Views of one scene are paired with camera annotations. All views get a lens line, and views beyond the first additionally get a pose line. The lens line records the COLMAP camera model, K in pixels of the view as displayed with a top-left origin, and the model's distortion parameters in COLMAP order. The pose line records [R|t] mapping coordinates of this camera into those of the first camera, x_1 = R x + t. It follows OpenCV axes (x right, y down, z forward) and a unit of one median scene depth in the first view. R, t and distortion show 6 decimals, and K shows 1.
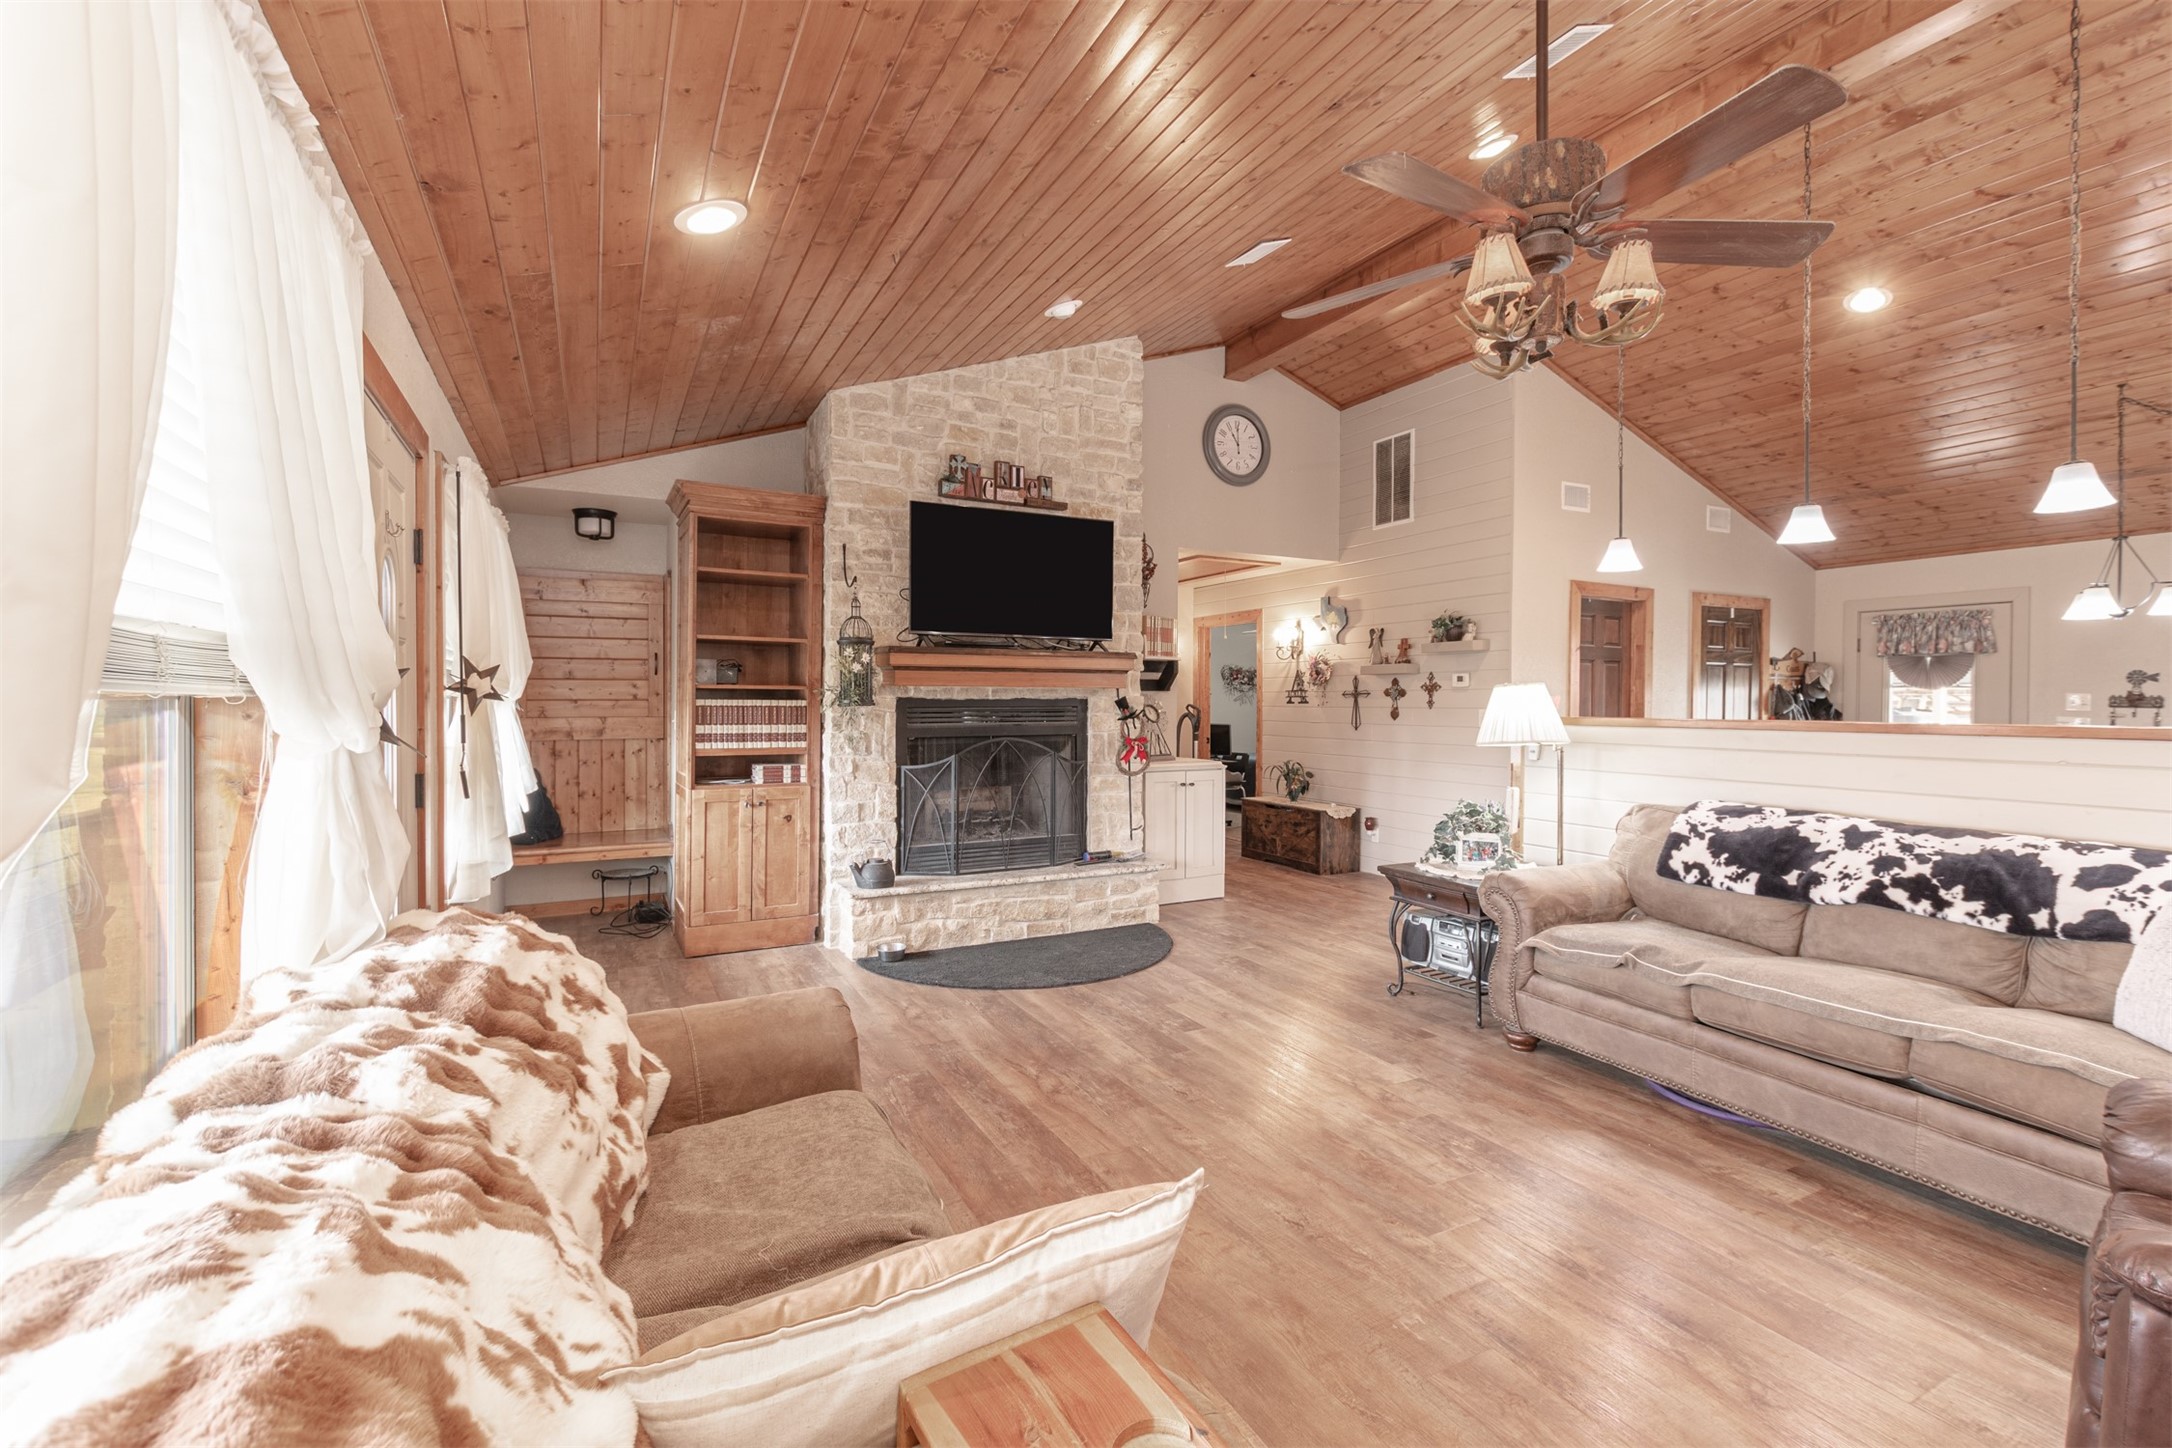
lens RADIAL K [[948.9, 0, 1083.9], [0, 948.9, 719.6], [0, 0, 1]] dist [0.016679, -0.005164]
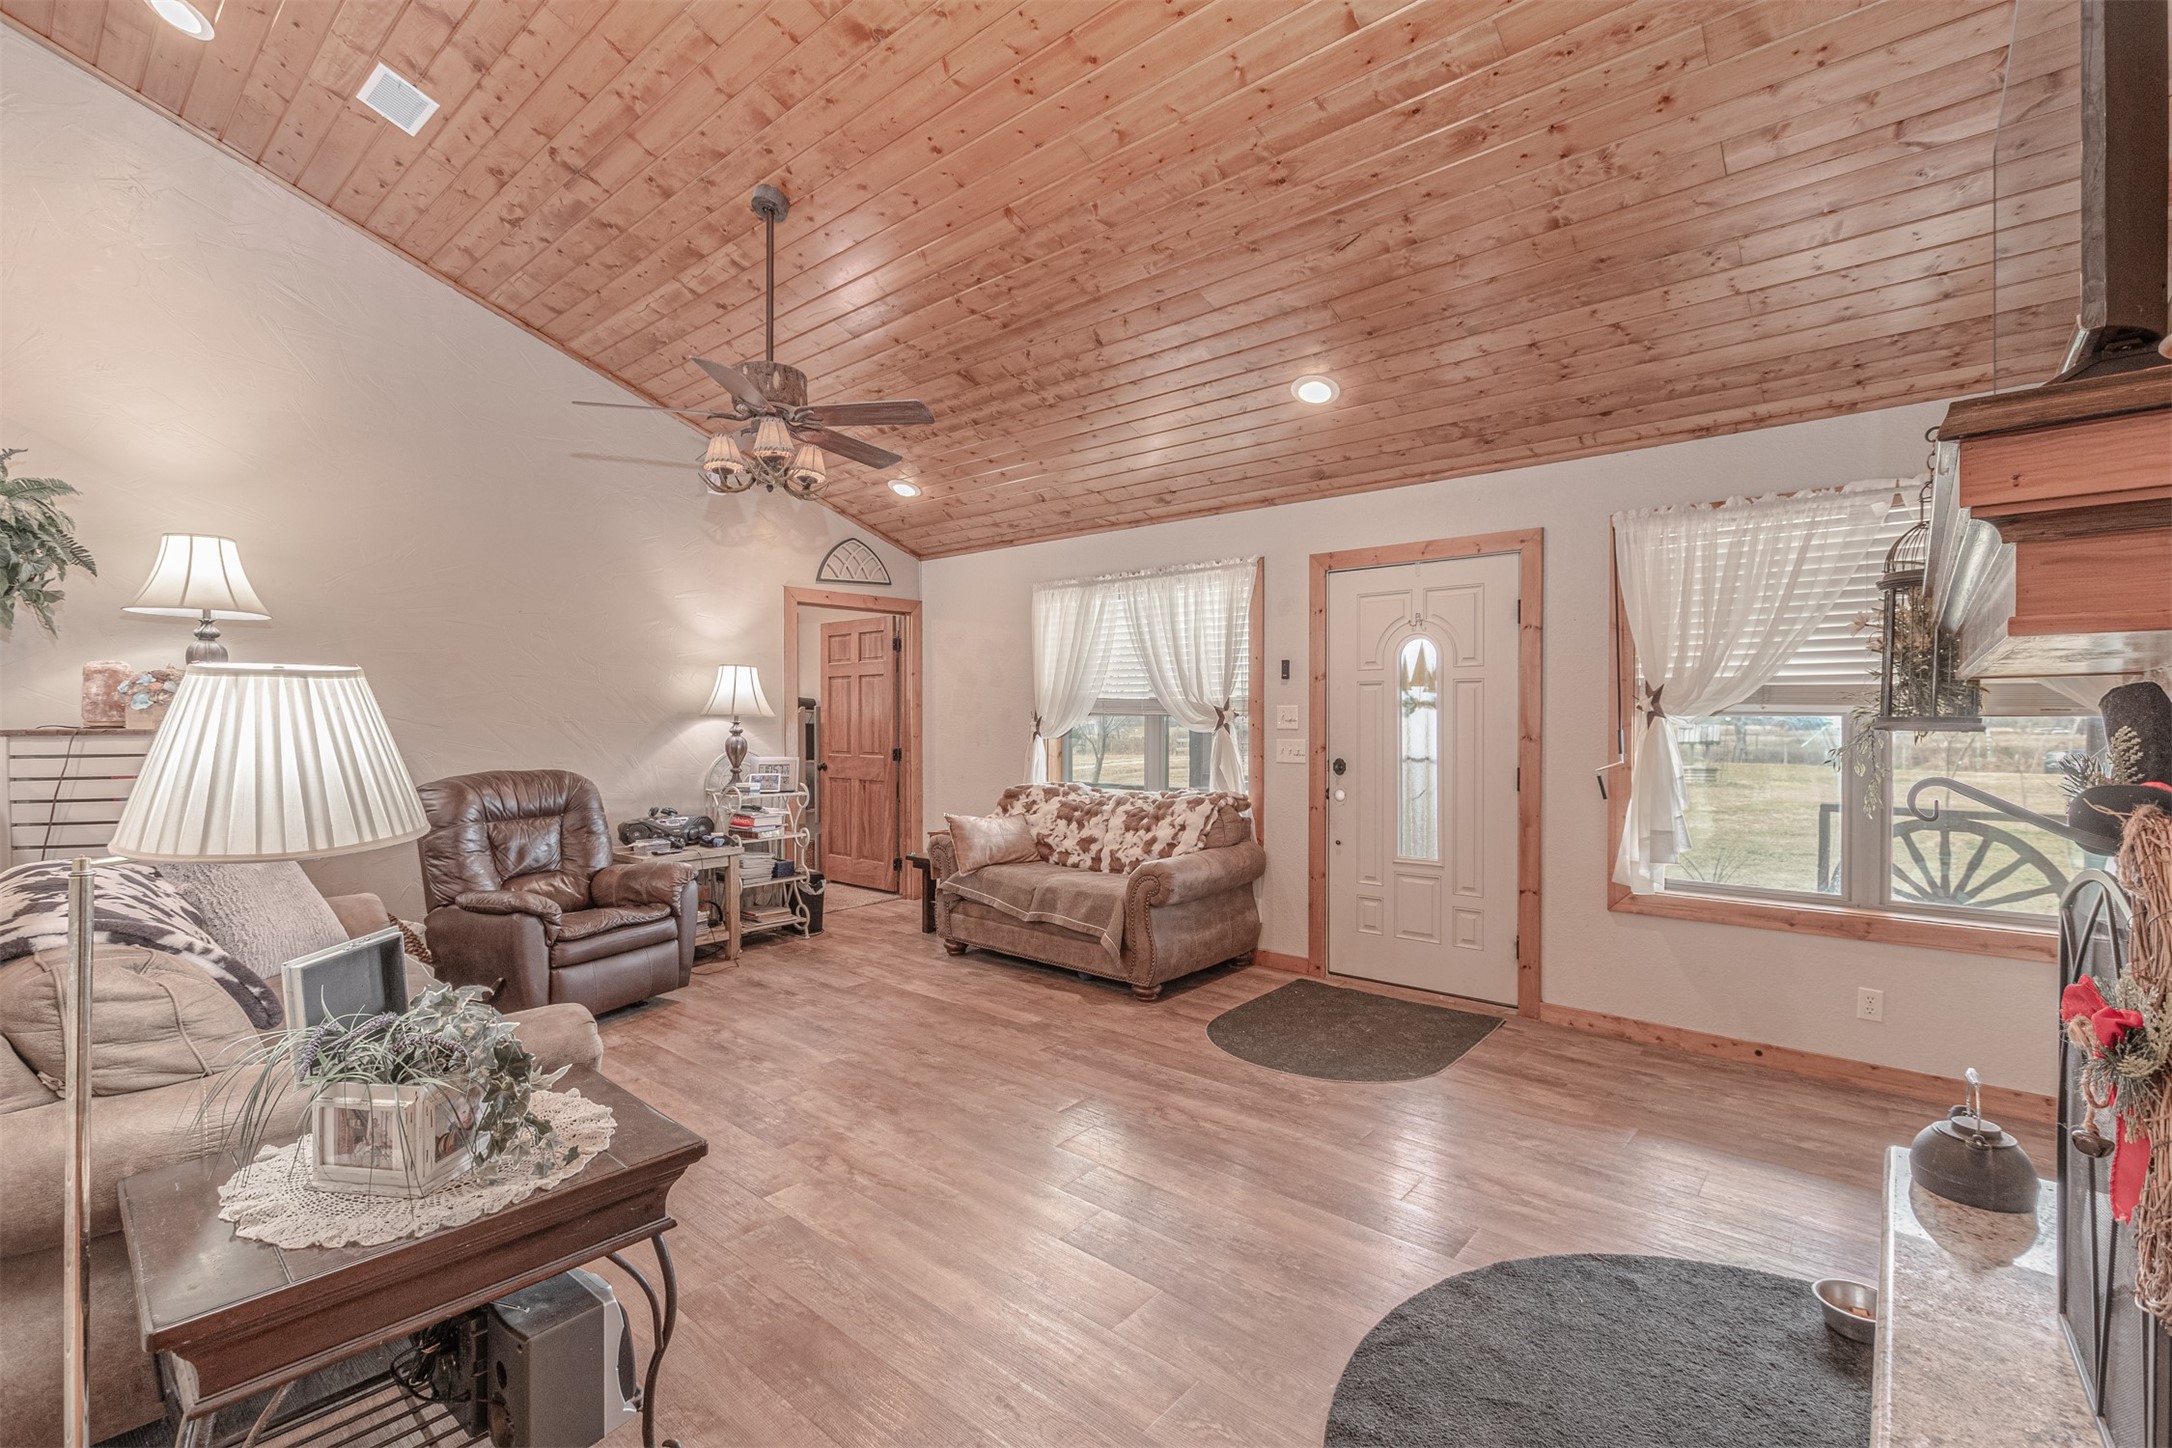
lens RADIAL K [[948.9, 0, 1083.9], [0, 948.9, 719.6], [0, 0, 1]] dist [0.016679, -0.005164]
pose [[-0.929348, -0.002055, -0.369198, 0.243865], [-0.009687, 0.999776, 0.018819, -0.020948], [0.369077, 0.021066, -0.929160, 1.114467]]
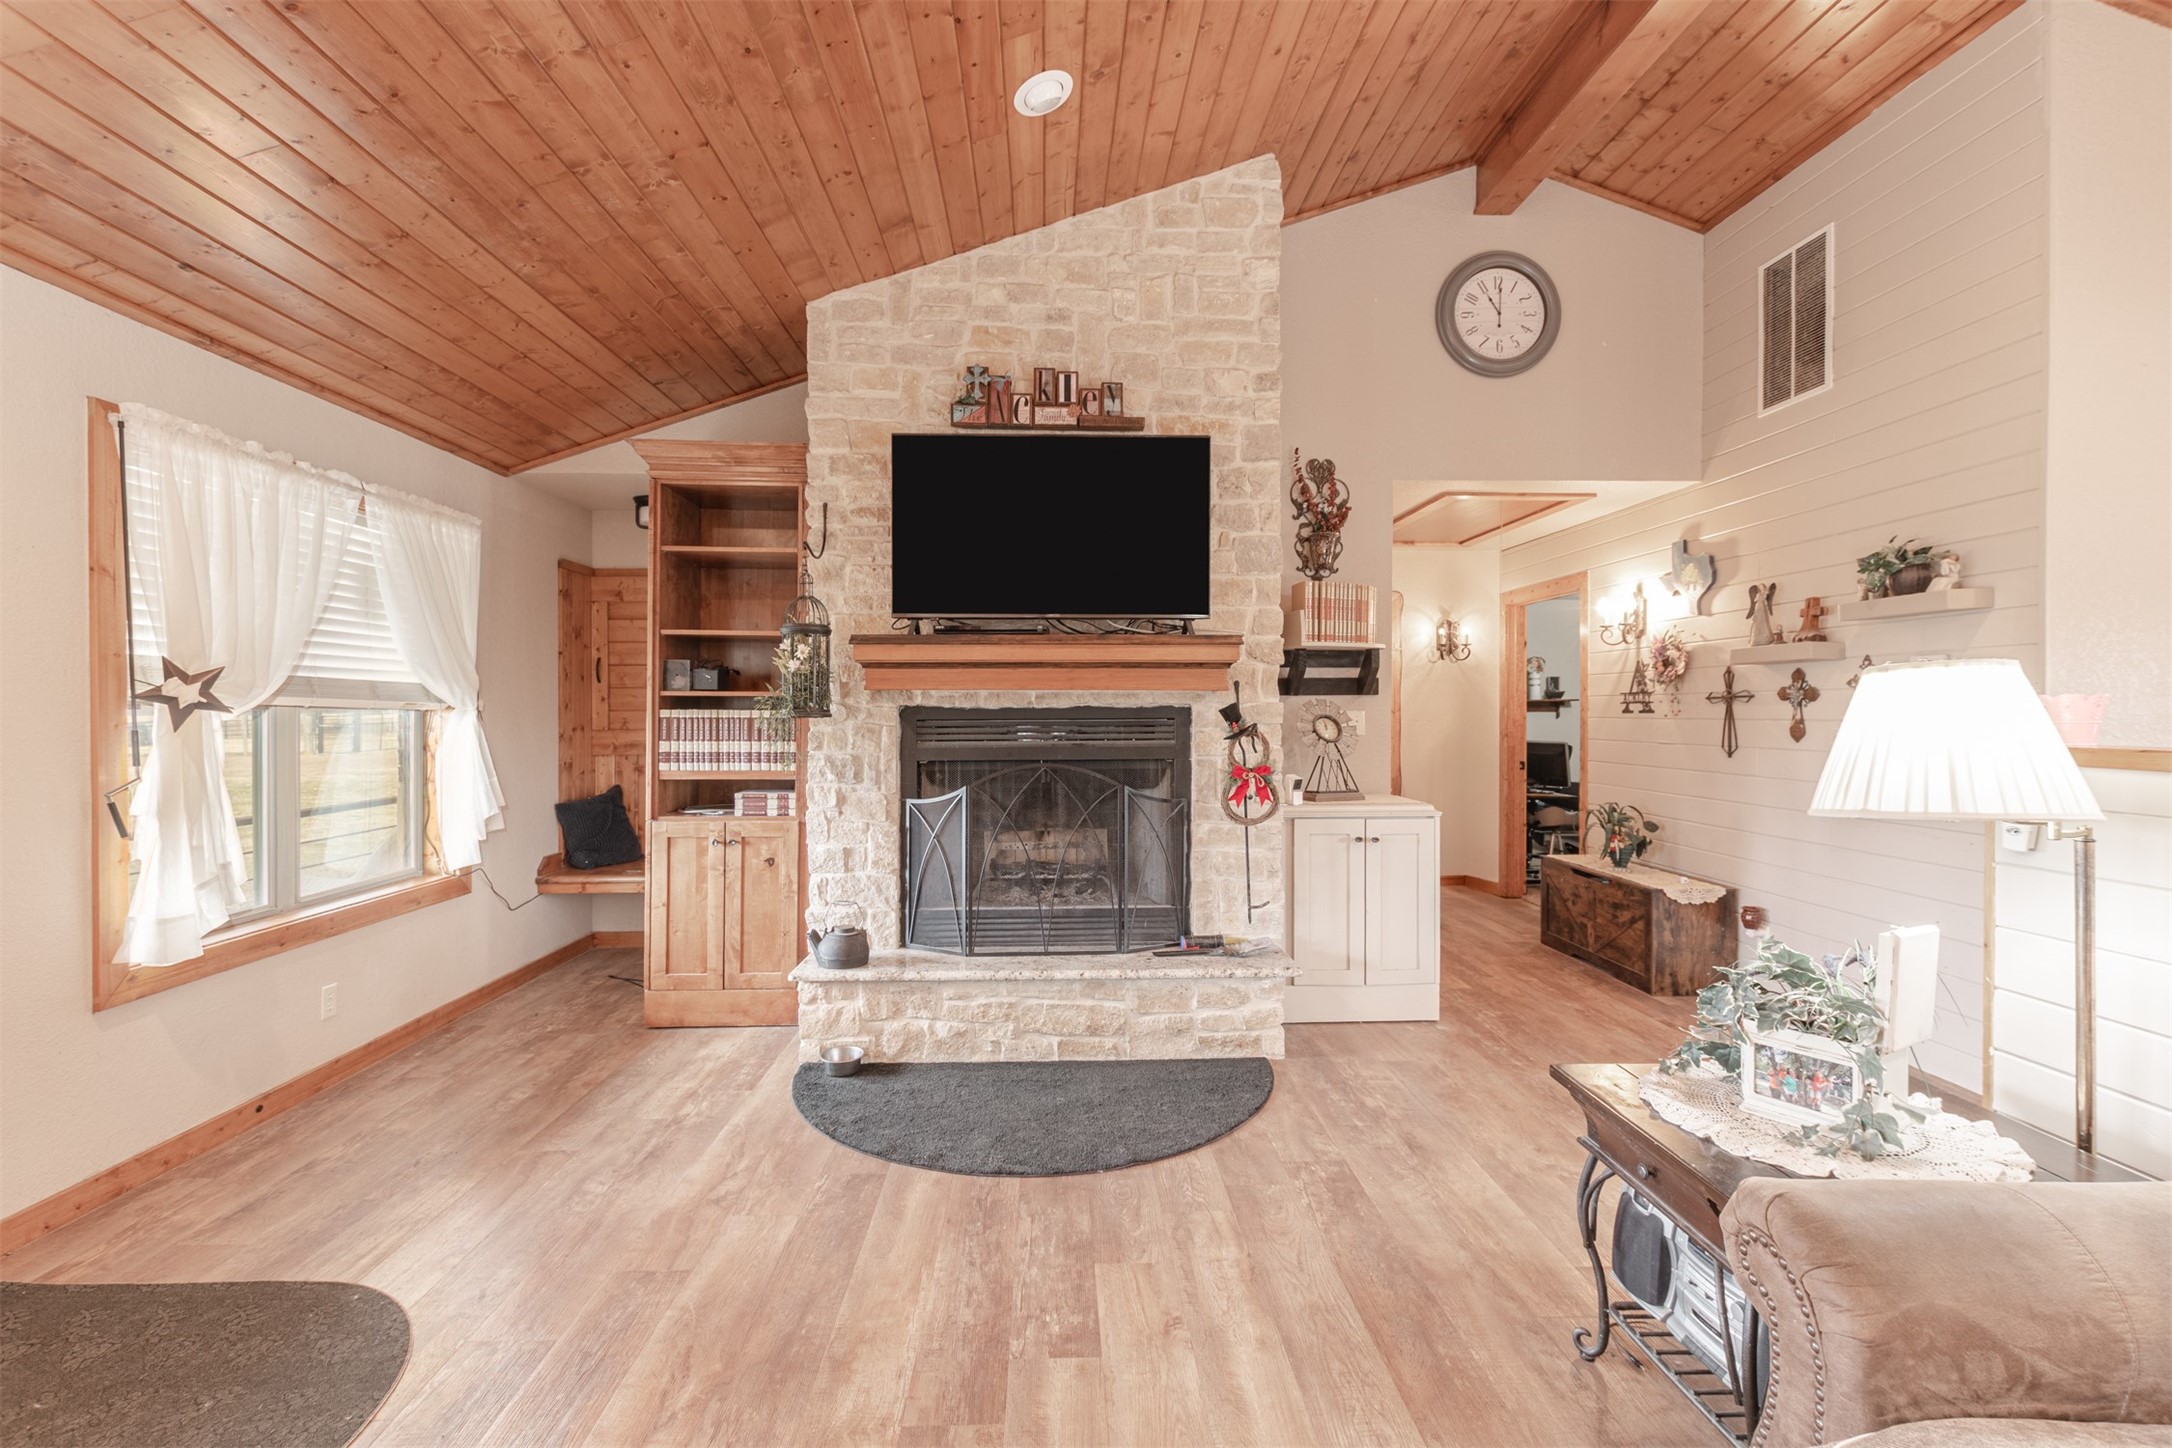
lens RADIAL K [[948.9, 0, 1083.9], [0, 948.9, 719.6], [0, 0, 1]] dist [0.016679, -0.005164]
pose [[0.902663, 0.001326, -0.430345, 0.238493], [-0.005723, 0.999944, -0.008924, -0.006715], [0.430309, 0.010519, 0.902620, 0.377144]]
